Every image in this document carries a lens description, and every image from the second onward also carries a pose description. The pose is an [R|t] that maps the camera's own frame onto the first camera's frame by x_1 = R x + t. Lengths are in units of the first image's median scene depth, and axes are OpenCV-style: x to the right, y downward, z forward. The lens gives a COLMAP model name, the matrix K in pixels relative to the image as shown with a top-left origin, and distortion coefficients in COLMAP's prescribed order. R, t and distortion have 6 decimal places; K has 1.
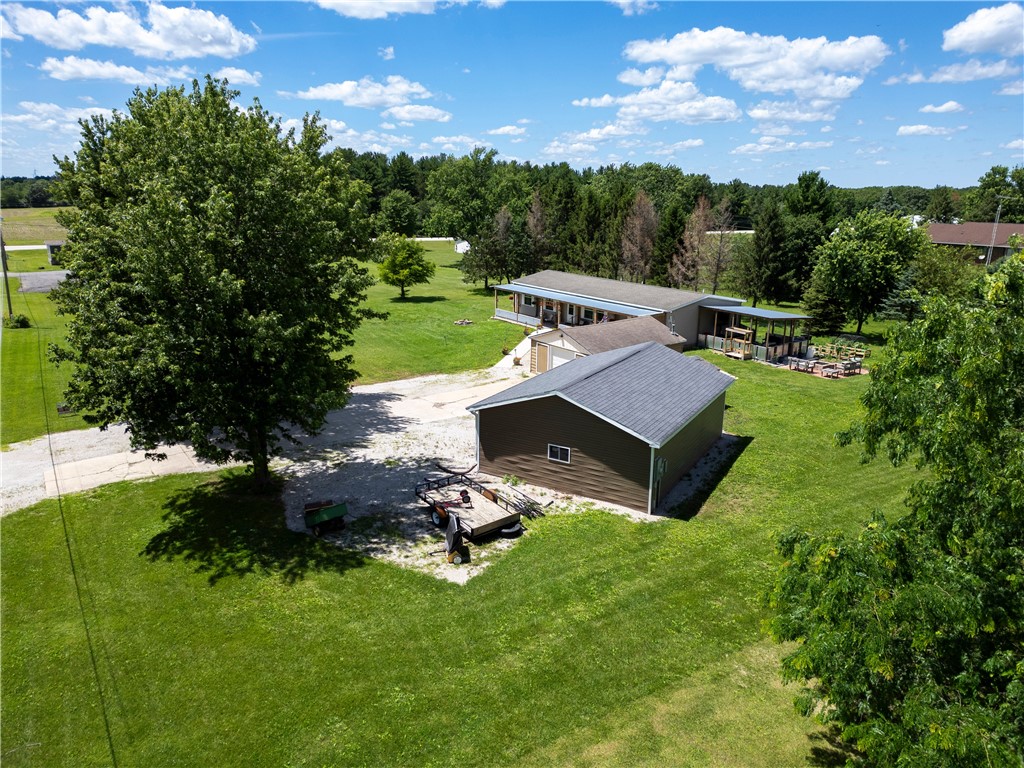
lens RADIAL K [[715.3, 0, 511.3], [0, 715.3, 386.7], [0, 0, 1]] dist [0.059069, -0.044091]
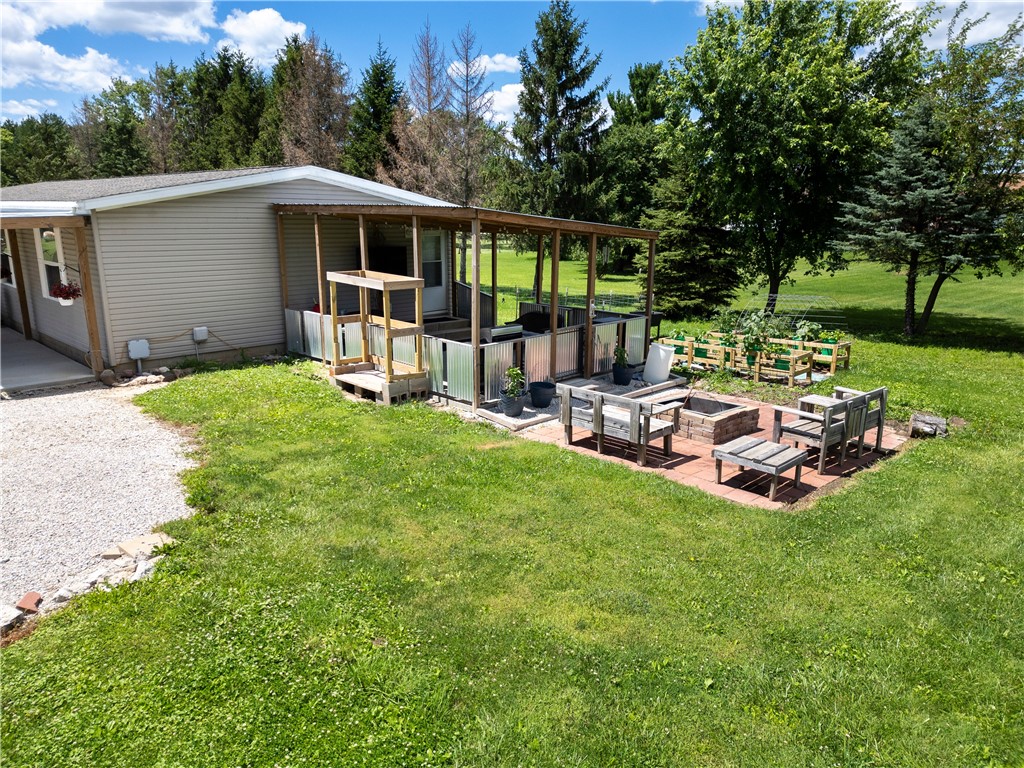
lens RADIAL K [[715.3, 0, 512.7], [0, 715.3, 382.4], [0, 0, 1]] dist [0.059069, -0.044091]
pose [[0.982857, -0.042036, 0.179513, 0.304862], [0.048506, 0.998316, -0.031803, -0.032464], [-0.177874, 0.039965, 0.983241, 0.727615]]
